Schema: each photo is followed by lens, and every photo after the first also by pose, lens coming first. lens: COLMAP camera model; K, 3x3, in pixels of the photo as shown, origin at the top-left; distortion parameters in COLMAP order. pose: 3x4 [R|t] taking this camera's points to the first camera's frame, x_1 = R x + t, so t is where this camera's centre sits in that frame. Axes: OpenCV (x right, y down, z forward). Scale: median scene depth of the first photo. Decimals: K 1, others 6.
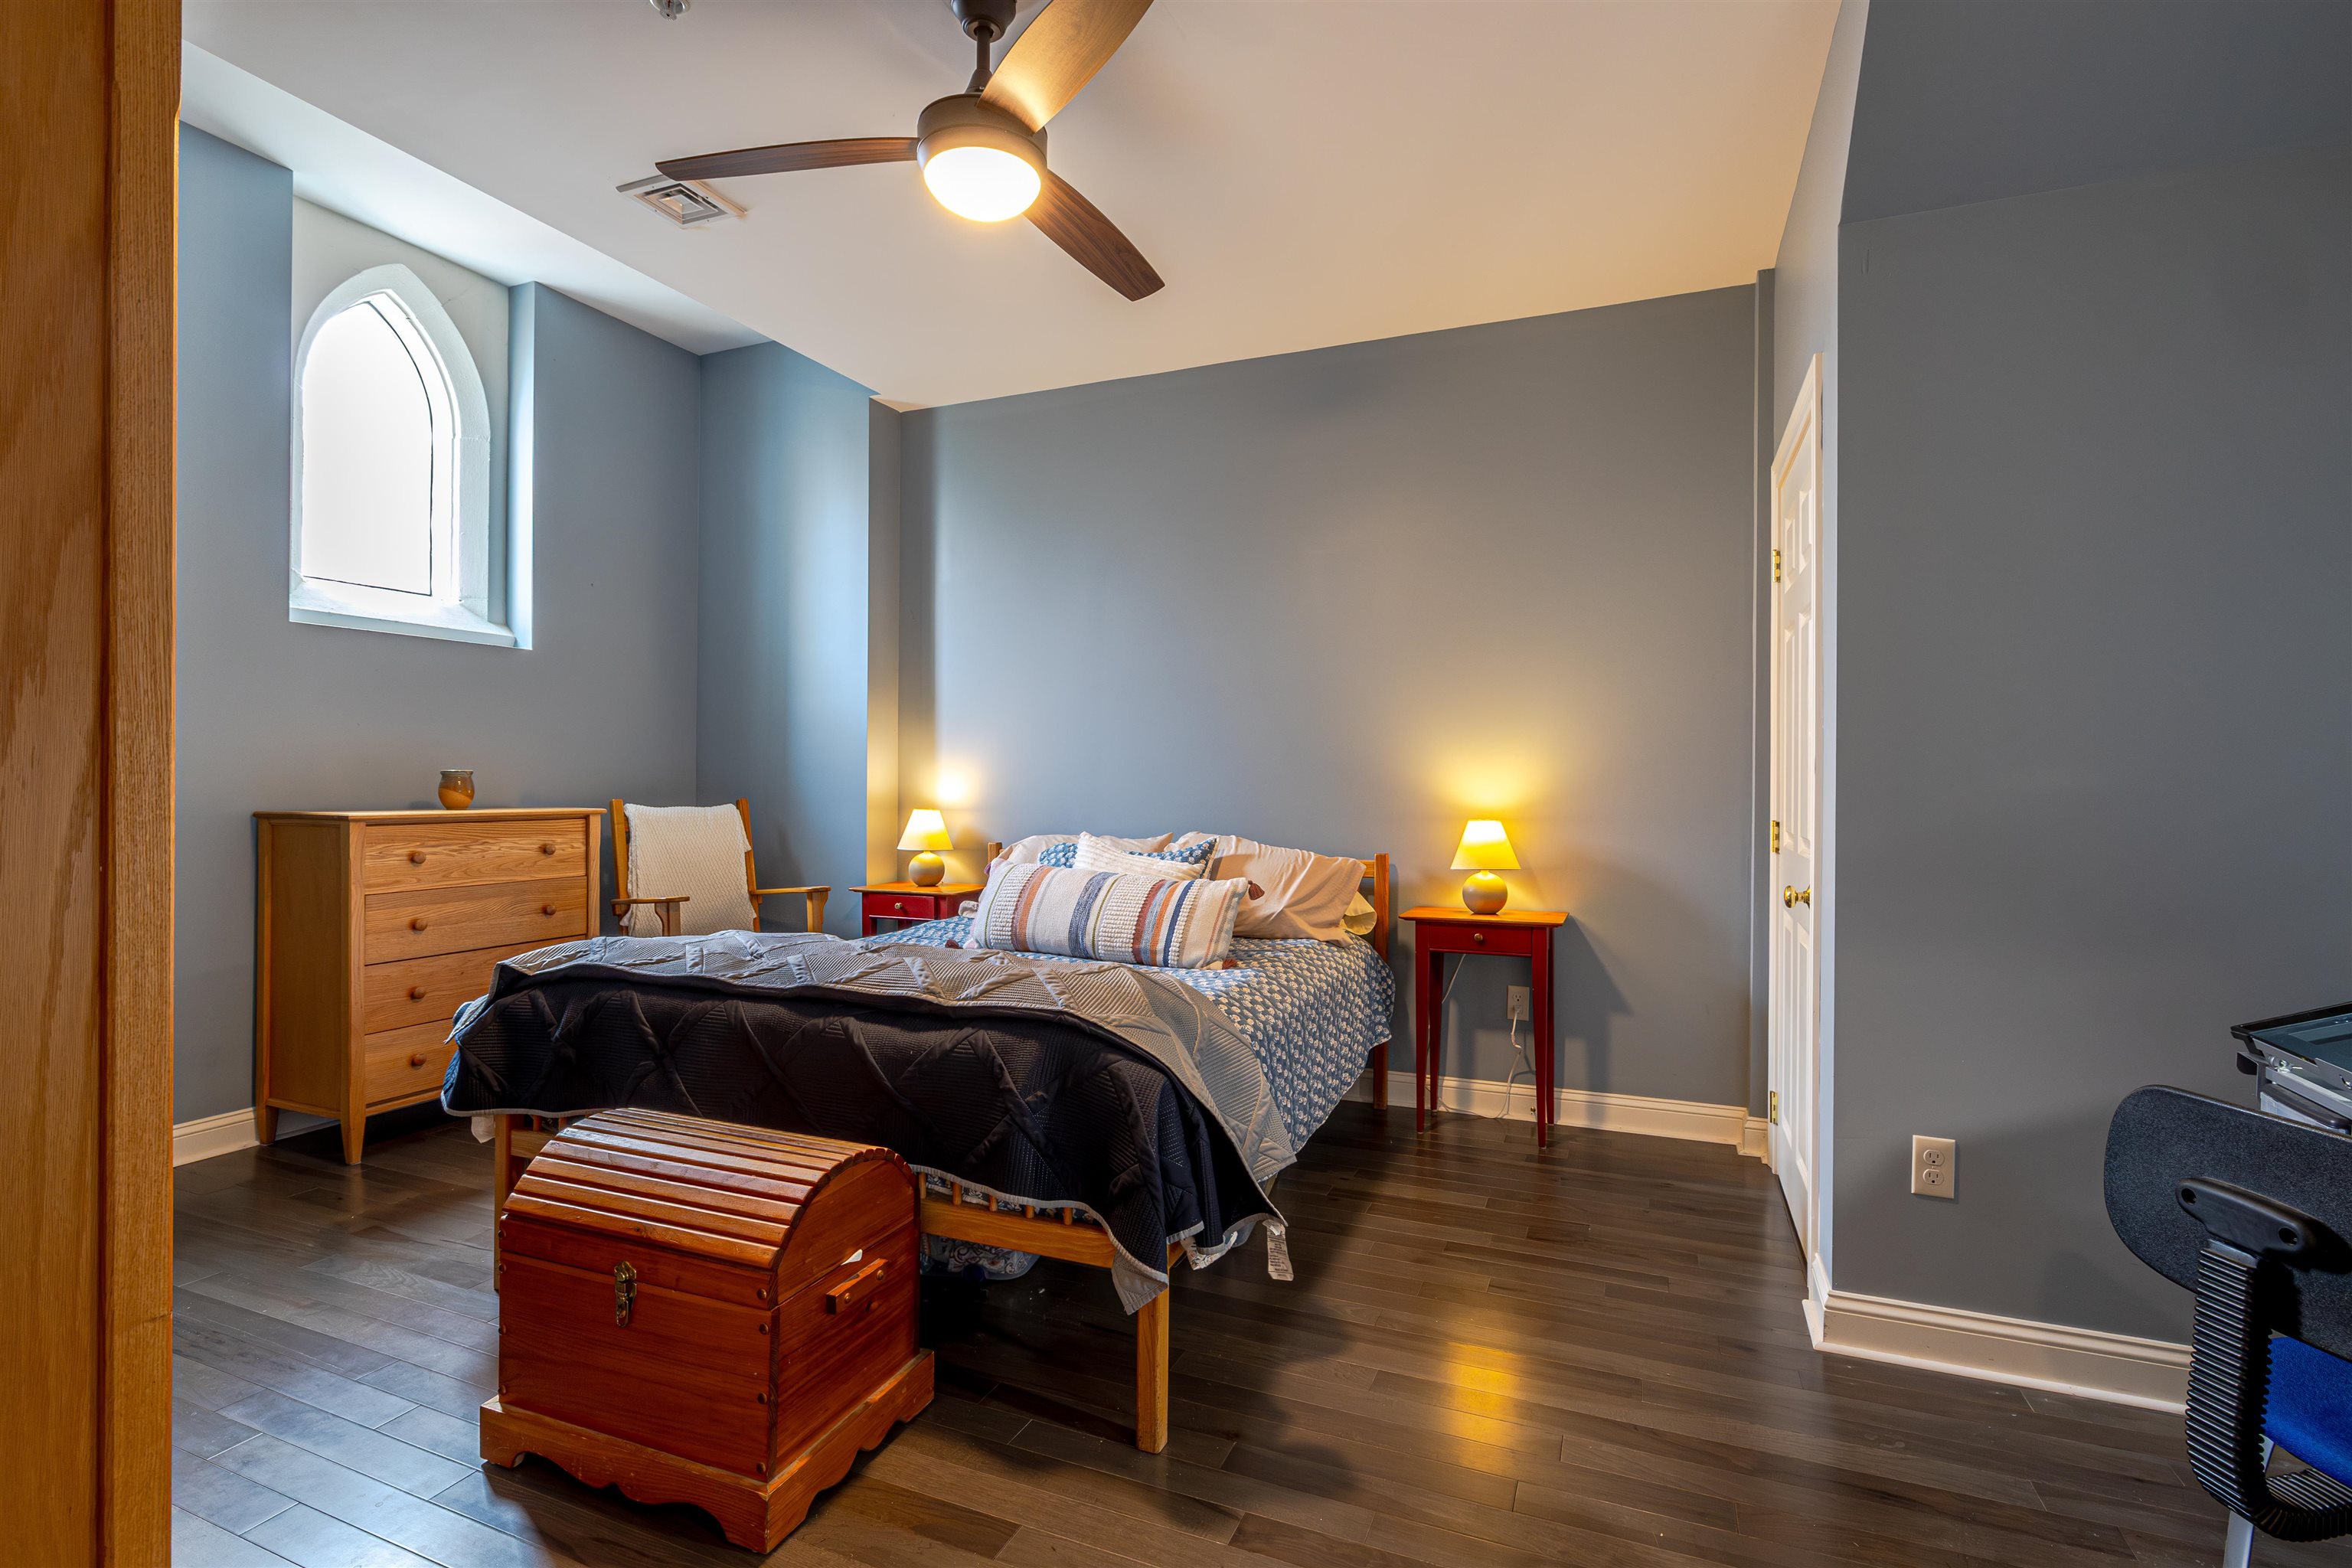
lens RADIAL K [[1096.7, 0, 1180.9], [0, 1096.7, 782.5], [0, 0, 1]] dist [-0.011249, 0.001951]
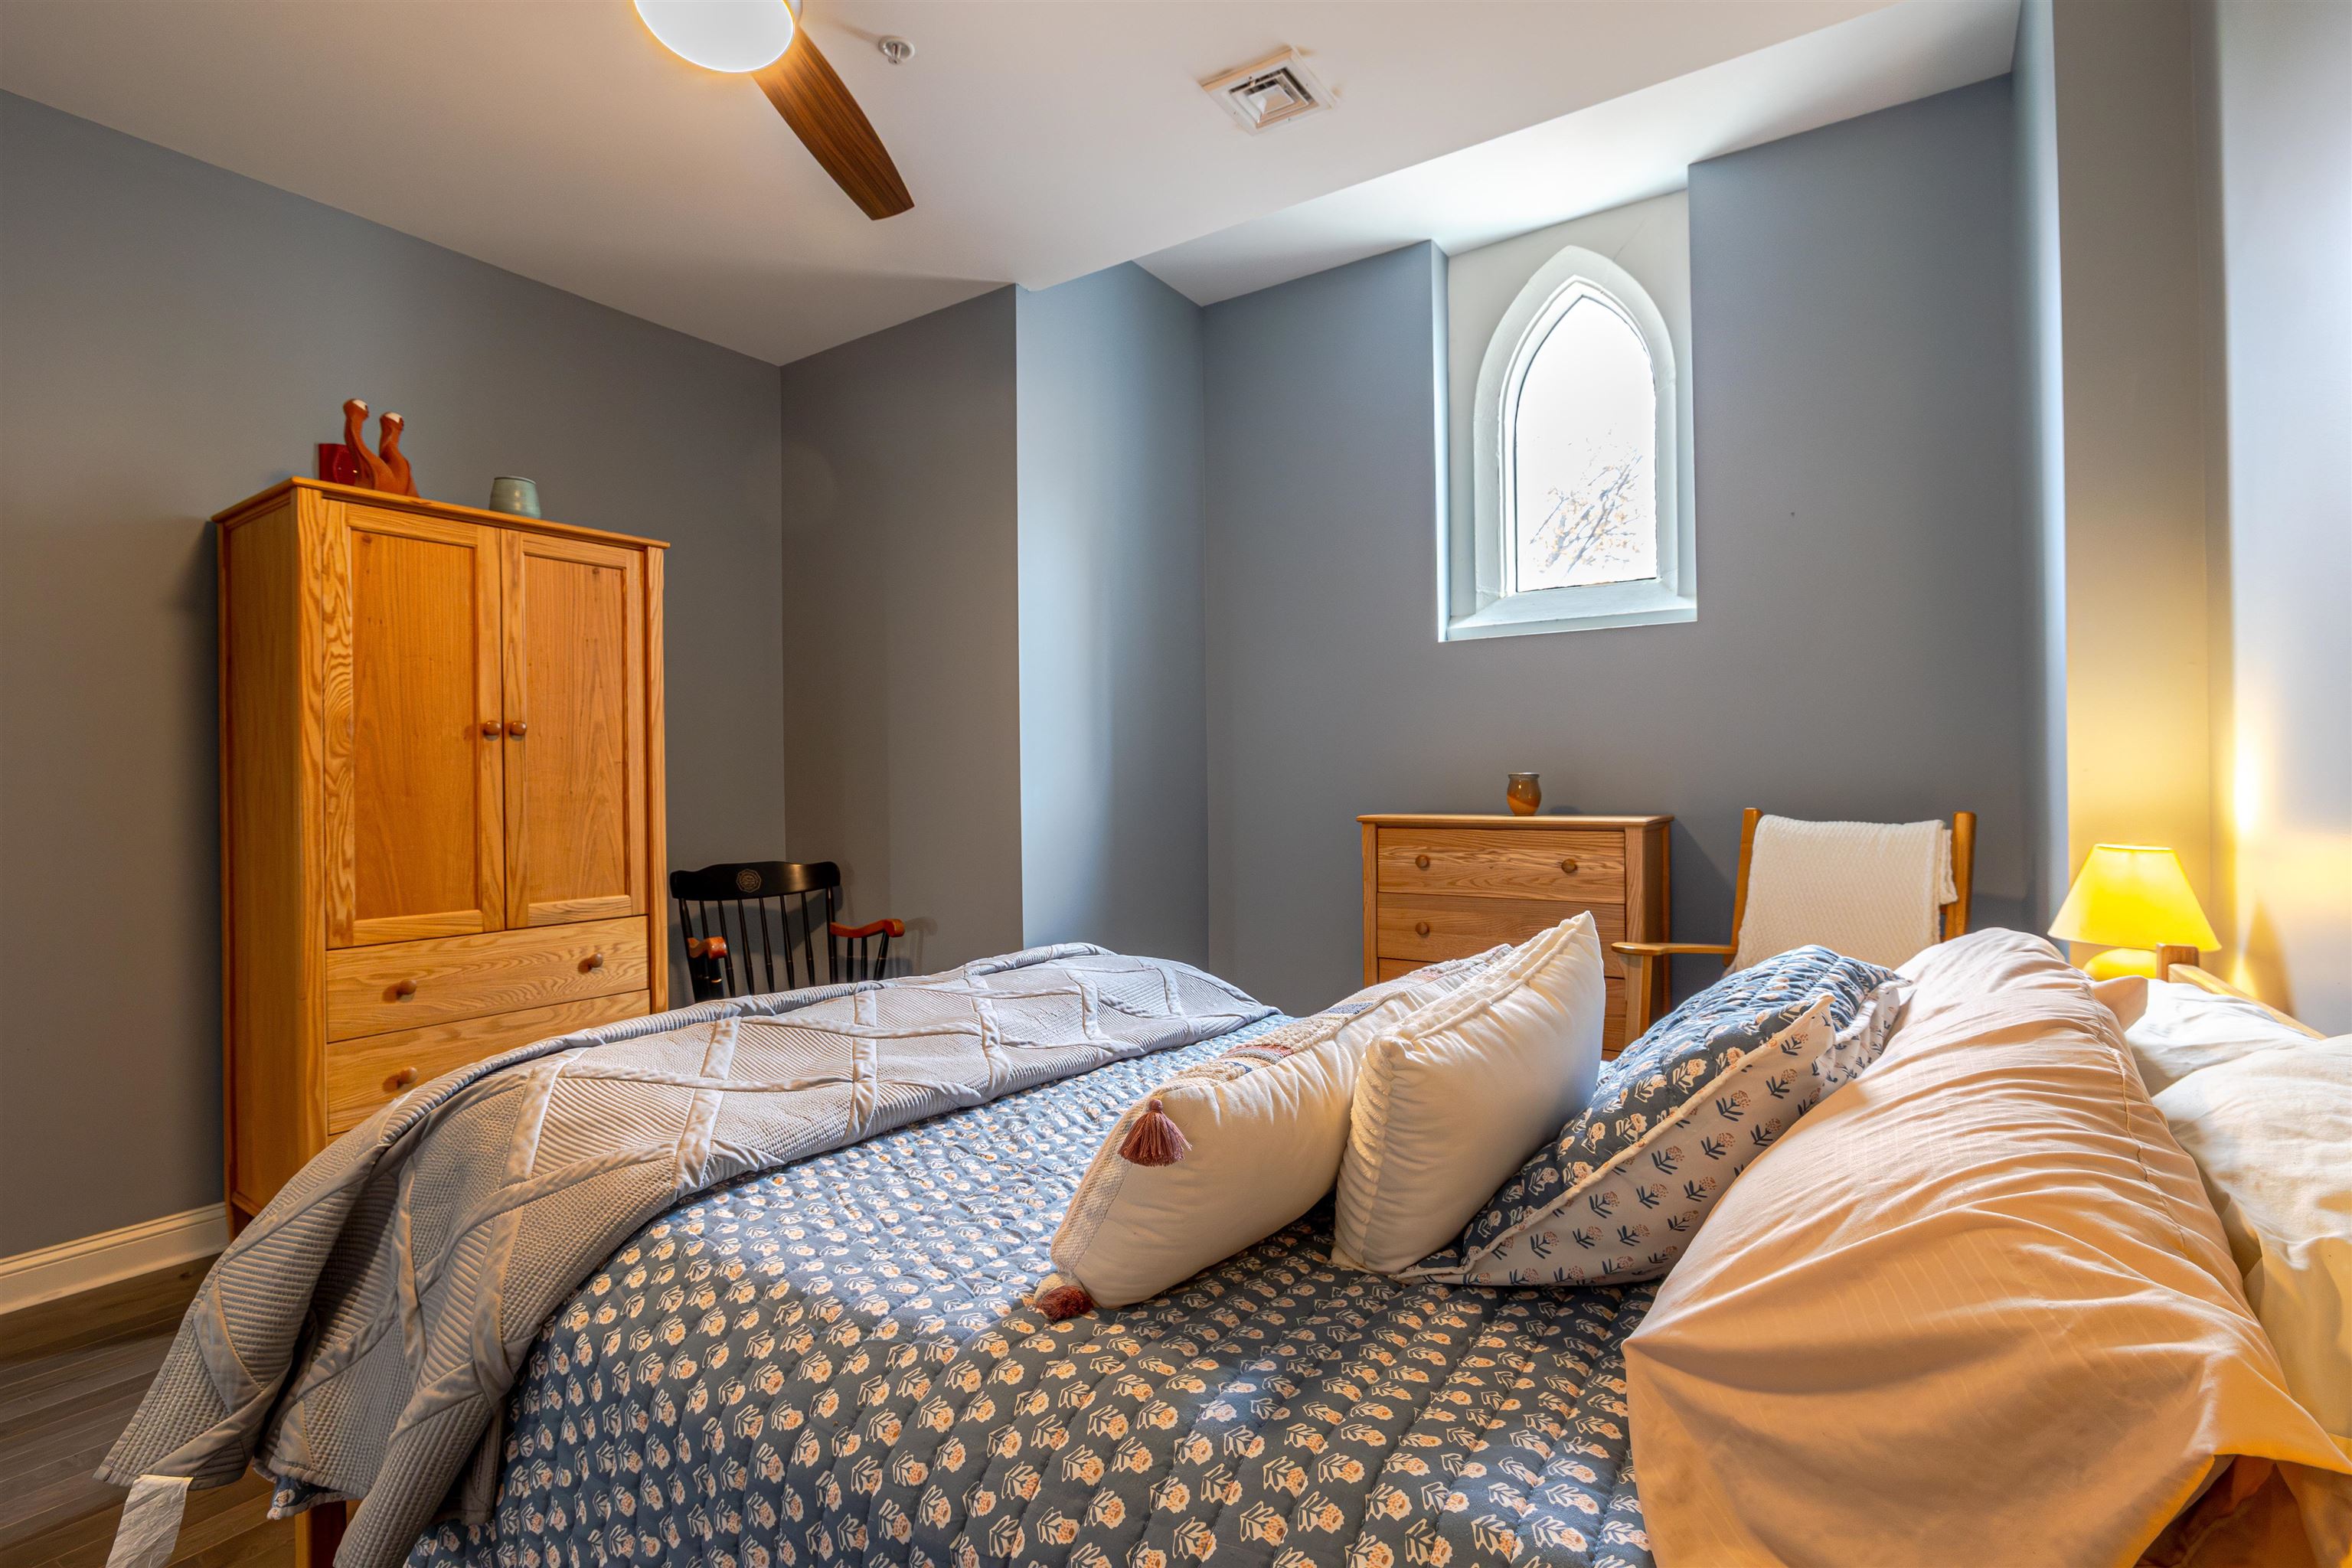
lens RADIAL K [[1096.7, 0, 1179.2], [0, 1096.7, 784.8], [0, 0, 1]] dist [-0.011249, 0.001951]
pose [[-0.173499, -0.001791, -0.984832, 0.302560], [0.005602, 0.999980, -0.002805, -0.000616], [0.984818, -0.006004, -0.173486, 0.861245]]
